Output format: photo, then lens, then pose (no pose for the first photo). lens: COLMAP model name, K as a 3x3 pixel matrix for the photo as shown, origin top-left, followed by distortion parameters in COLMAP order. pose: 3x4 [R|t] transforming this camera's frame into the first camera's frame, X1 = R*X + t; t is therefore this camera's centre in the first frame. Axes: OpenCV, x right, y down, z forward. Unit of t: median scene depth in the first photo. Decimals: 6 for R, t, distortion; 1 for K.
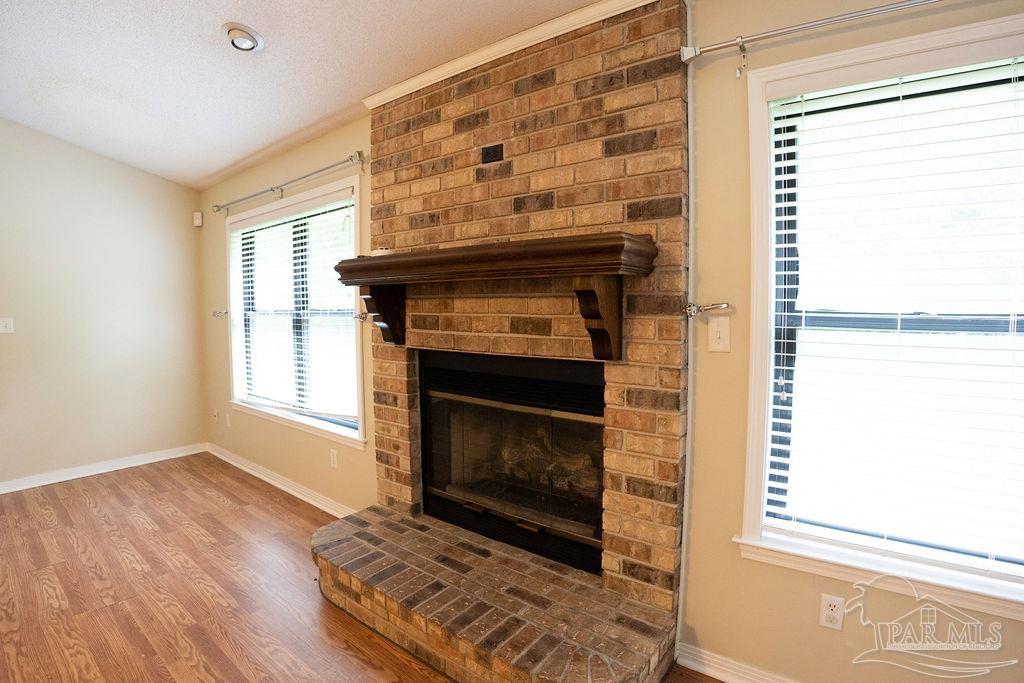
lens RADIAL K [[491.6, 0, 511.6], [0, 491.6, 336.9], [0, 0, 1]] dist [-0.110987, 0.020171]
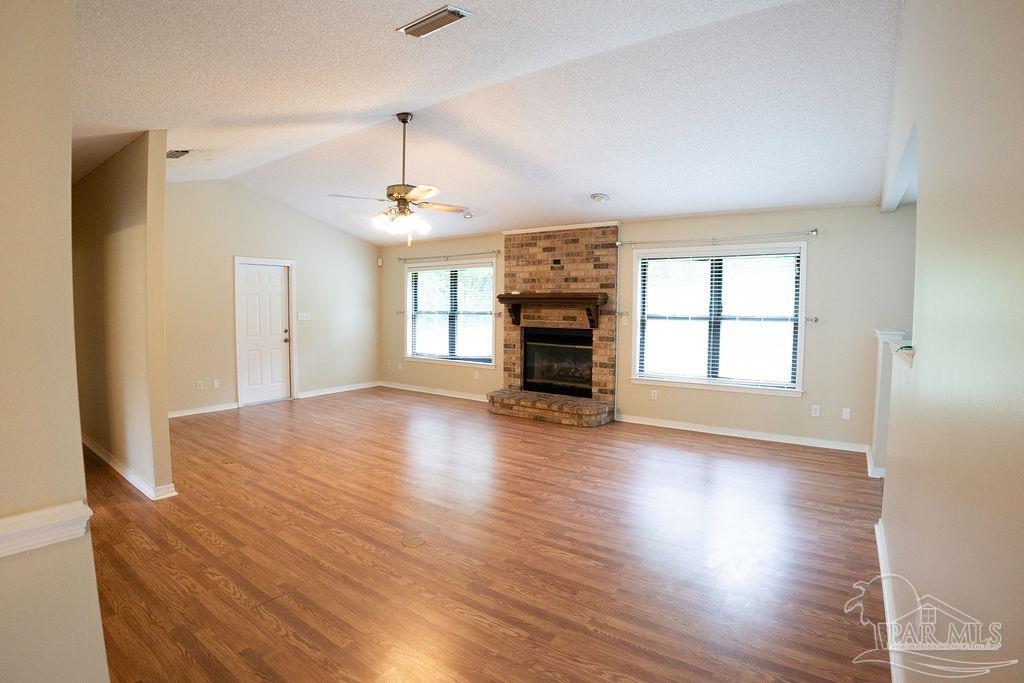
lens RADIAL K [[491.6, 0, 511.6], [0, 491.6, 336.9], [0, 0, 1]] dist [-0.110987, 0.020171]
pose [[0.999105, 0.011285, 0.040773, -0.457415], [-0.011153, 0.999932, -0.003459, 0.110693], [-0.040809, 0.003001, 0.999162, -2.121088]]
